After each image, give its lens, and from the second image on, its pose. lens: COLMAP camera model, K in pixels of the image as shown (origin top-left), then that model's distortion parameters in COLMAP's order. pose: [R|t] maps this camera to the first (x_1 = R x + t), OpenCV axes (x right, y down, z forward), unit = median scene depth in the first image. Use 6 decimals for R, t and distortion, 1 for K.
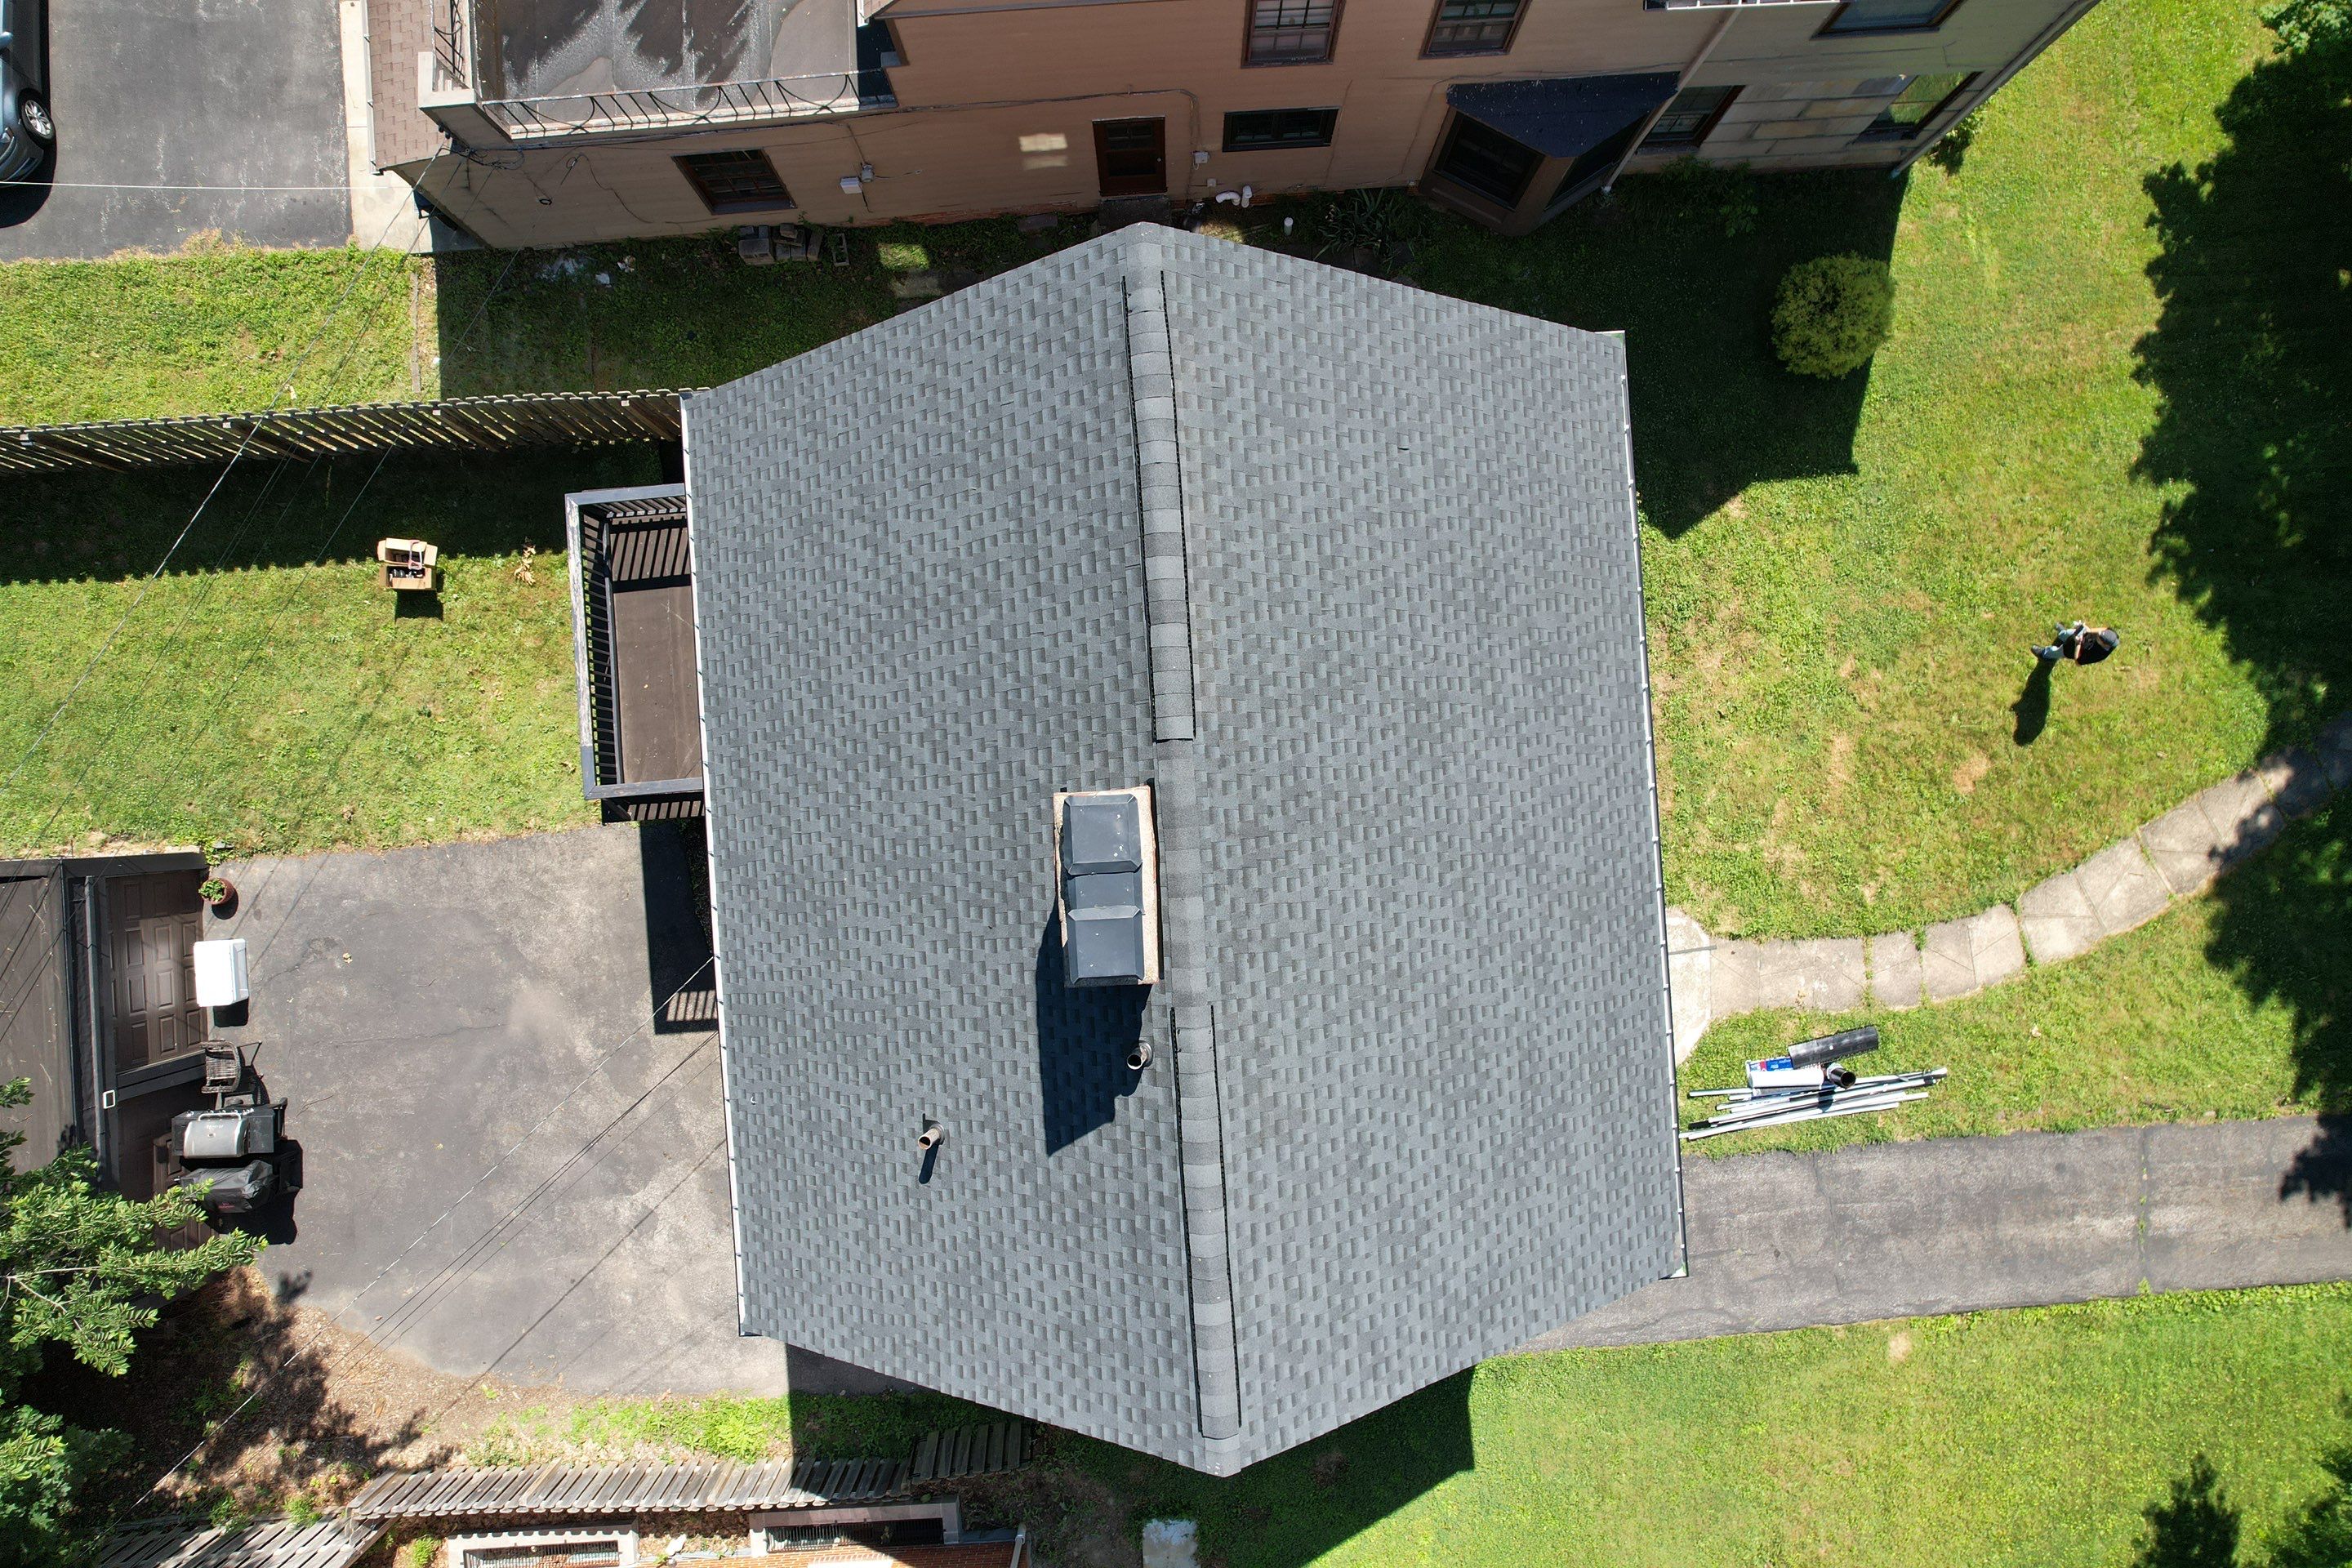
lens RADIAL K [[1555.2, 0, 1174.6], [0, 1555.2, 784.1], [0, 0, 1]] dist [-0.099161, 0.090105]
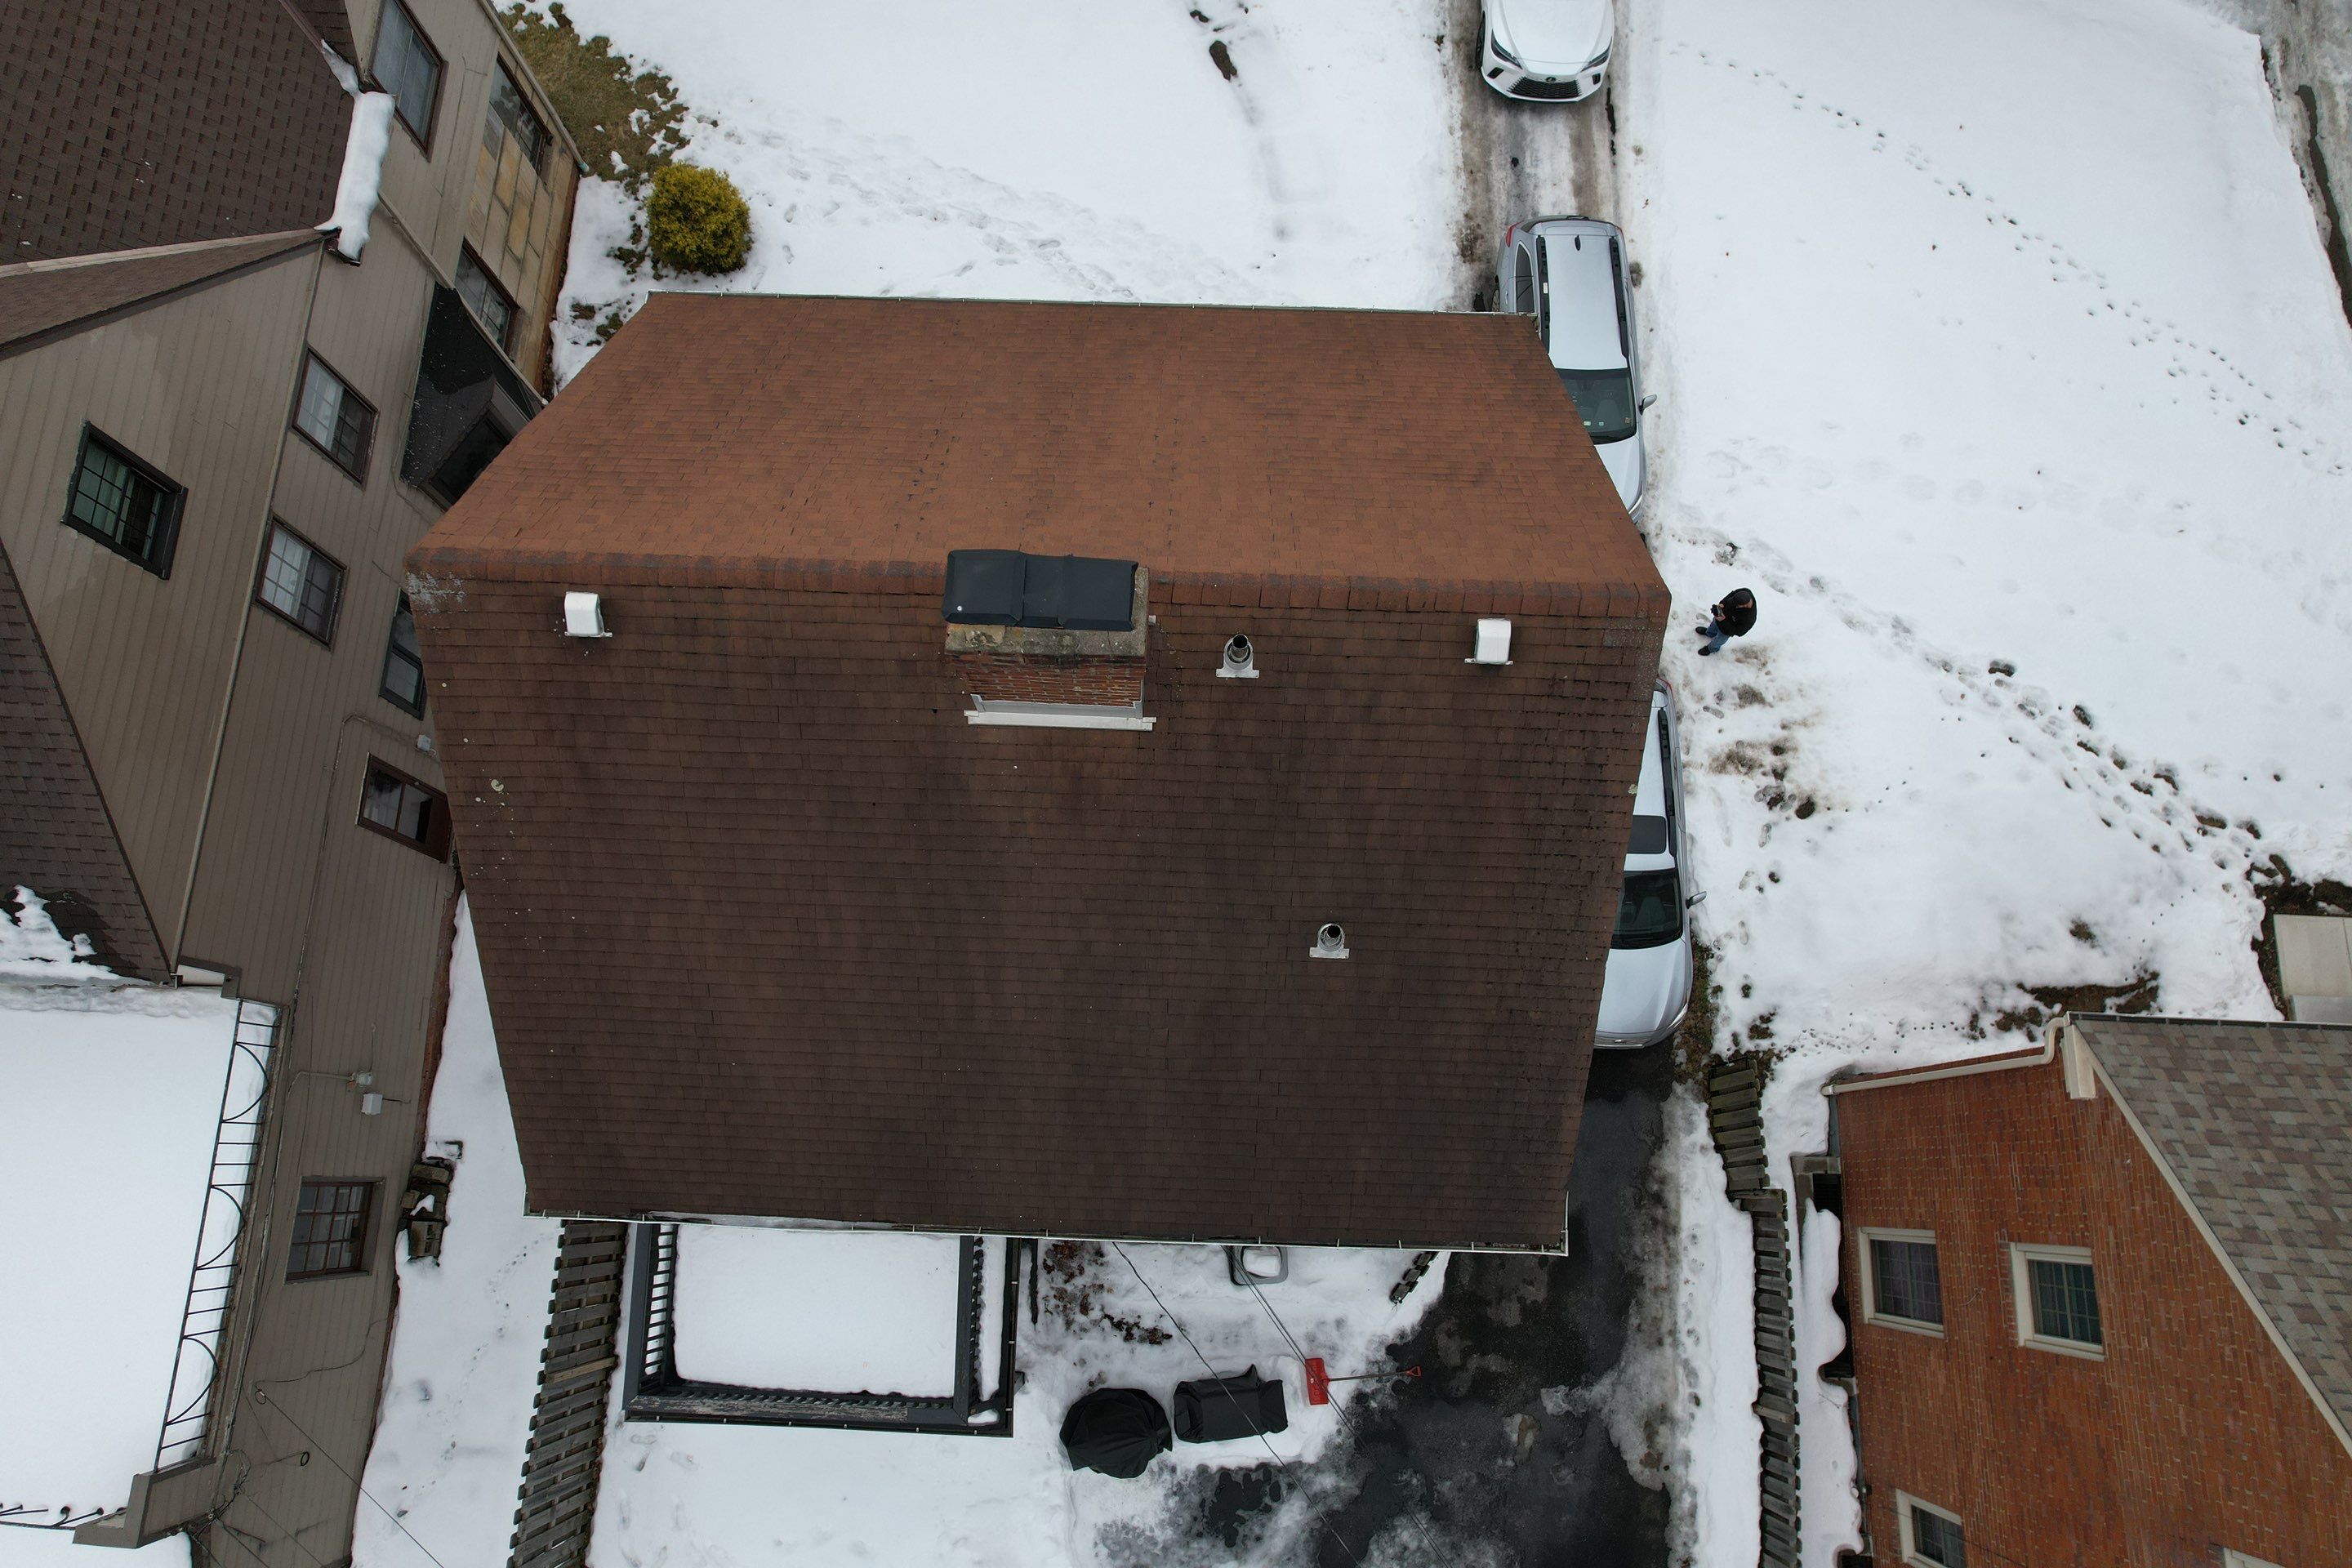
lens RADIAL K [[1552.2, 0, 1182.6], [0, 1552.2, 770.8], [0, 0, 1]] dist [-0.107595, 0.097272]
pose [[0.096359, -0.960168, 0.262283, -0.207778], [0.995277, 0.096063, -0.013985, 0.094037], [-0.011768, 0.262392, 0.964890, 0.049066]]
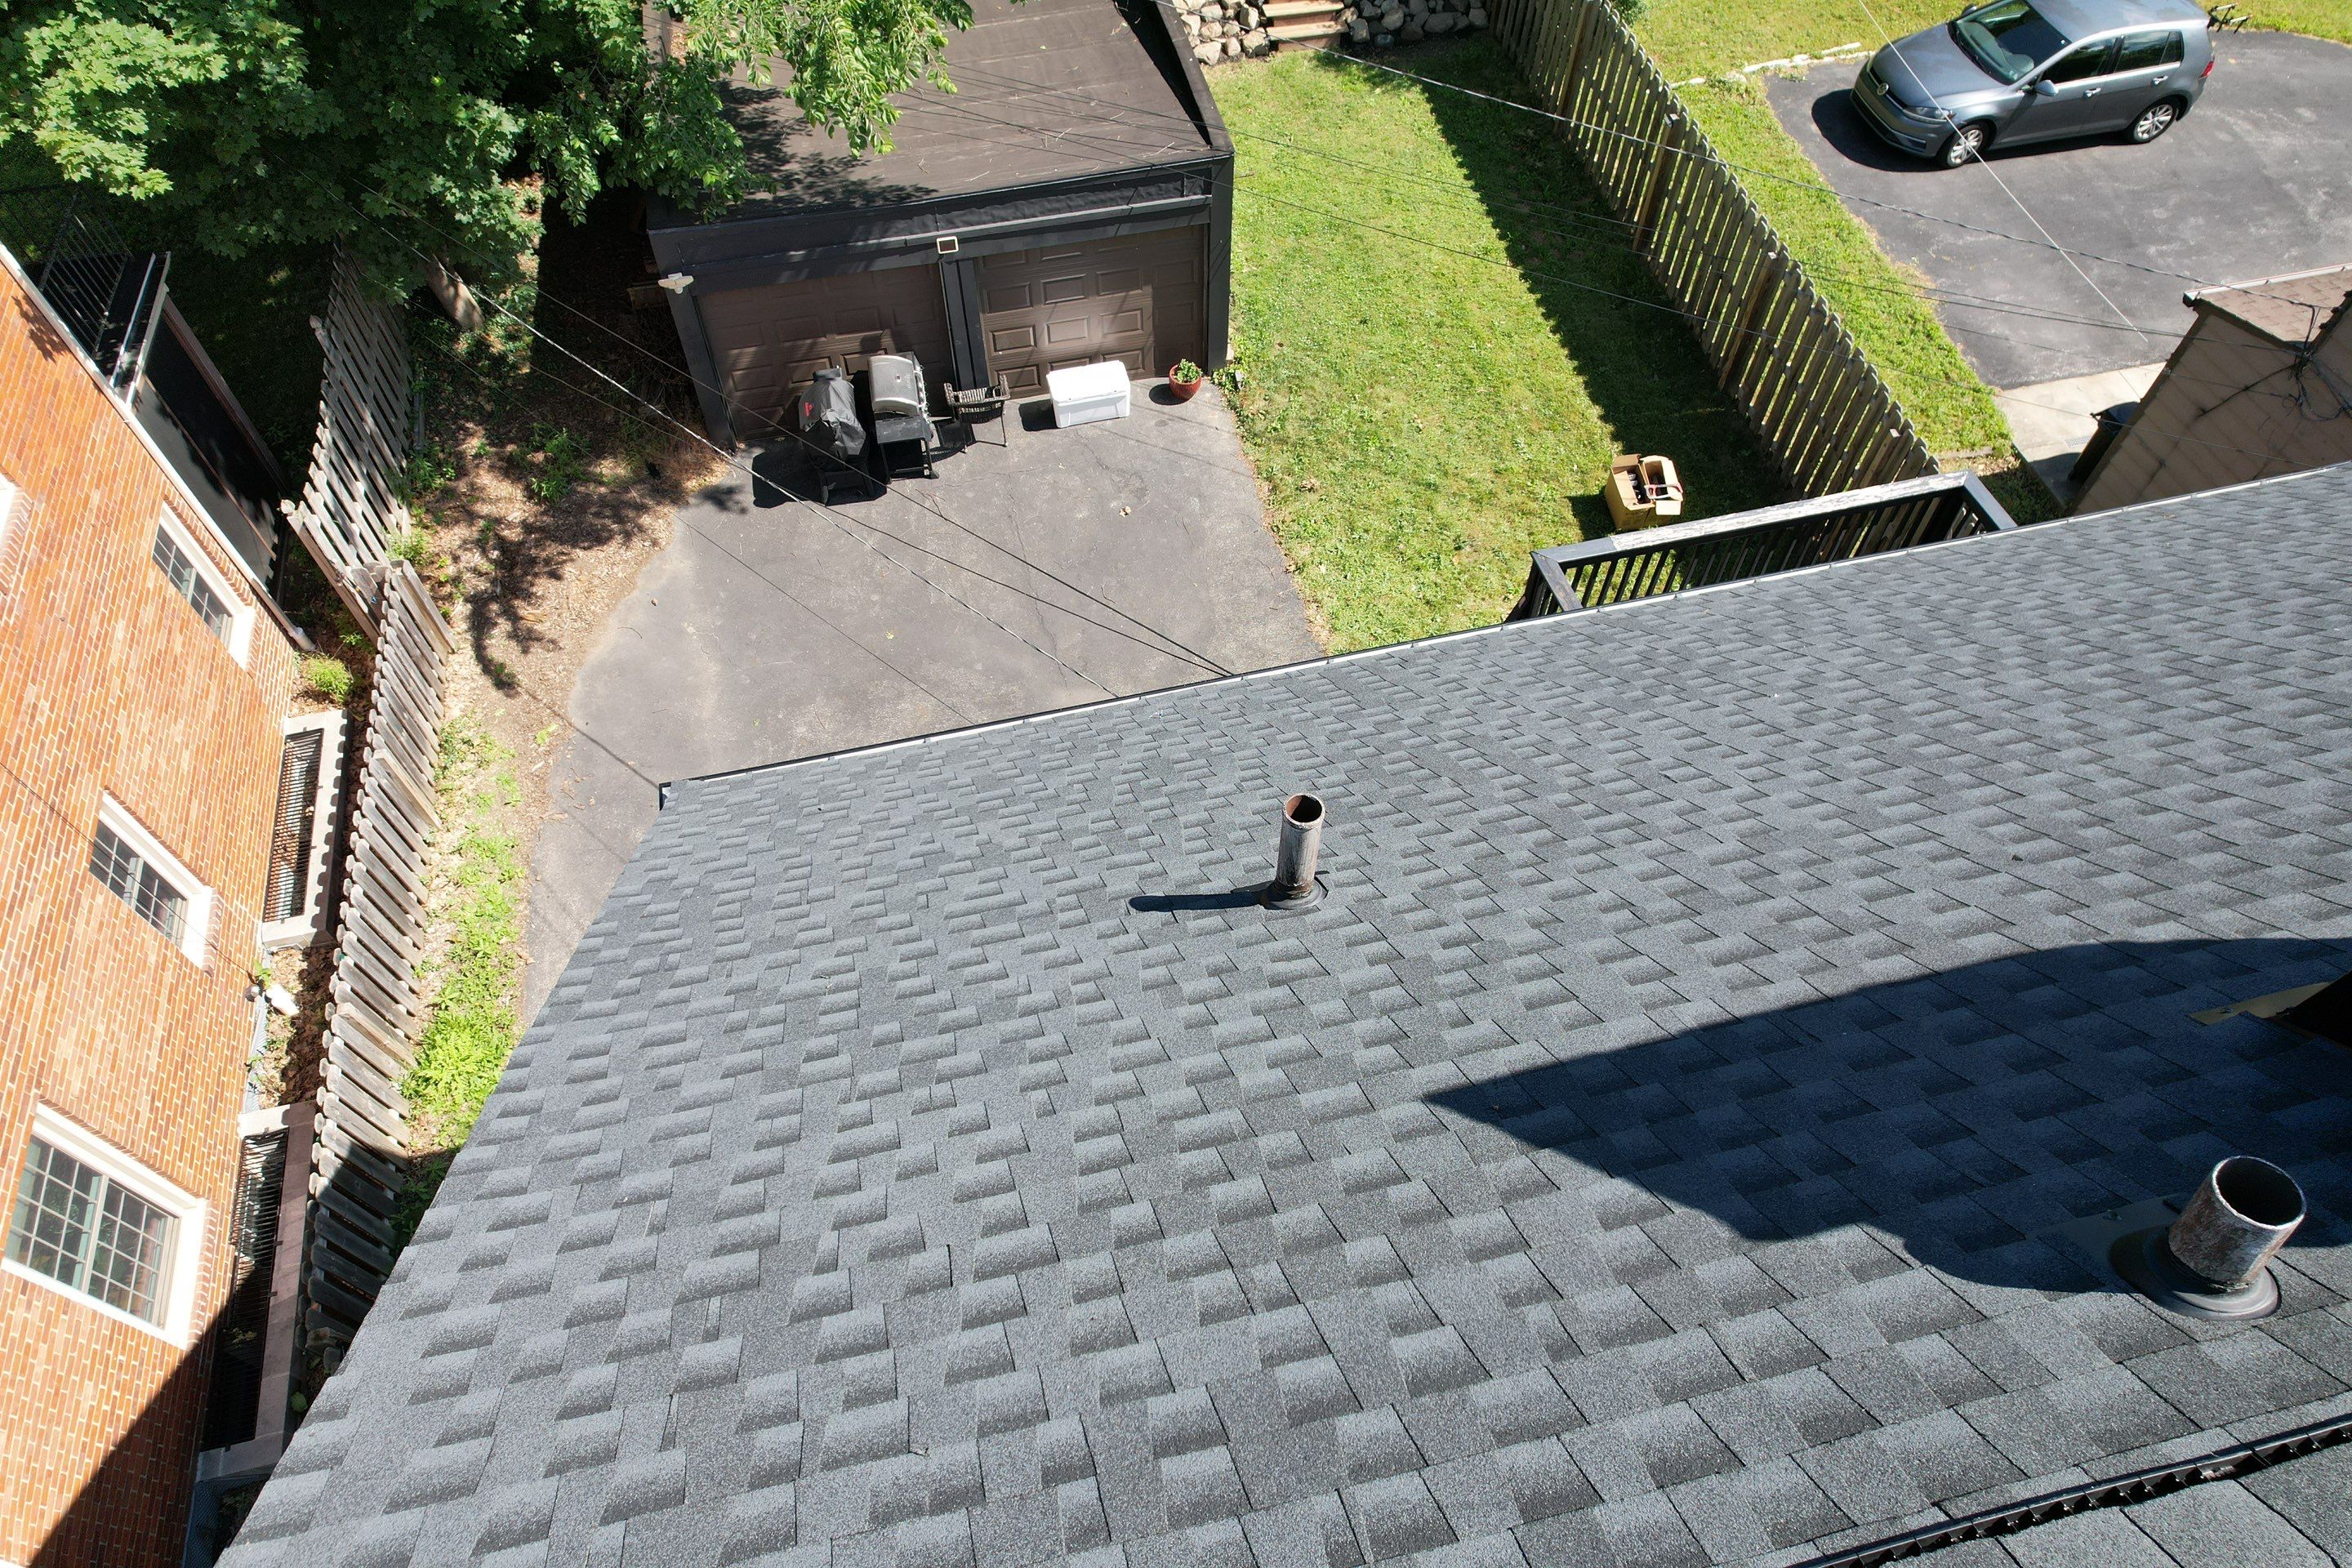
lens RADIAL K [[1502.1, 0, 1178.9], [0, 1502.1, 773.2], [0, 0, 1]] dist [-0.072869, 0.067765]
pose [[0.166621, 0.805103, -0.569251, 0.008453], [-0.986011, 0.138708, -0.092429, 0.185249], [0.004545, 0.576688, 0.816952, 0.467391]]
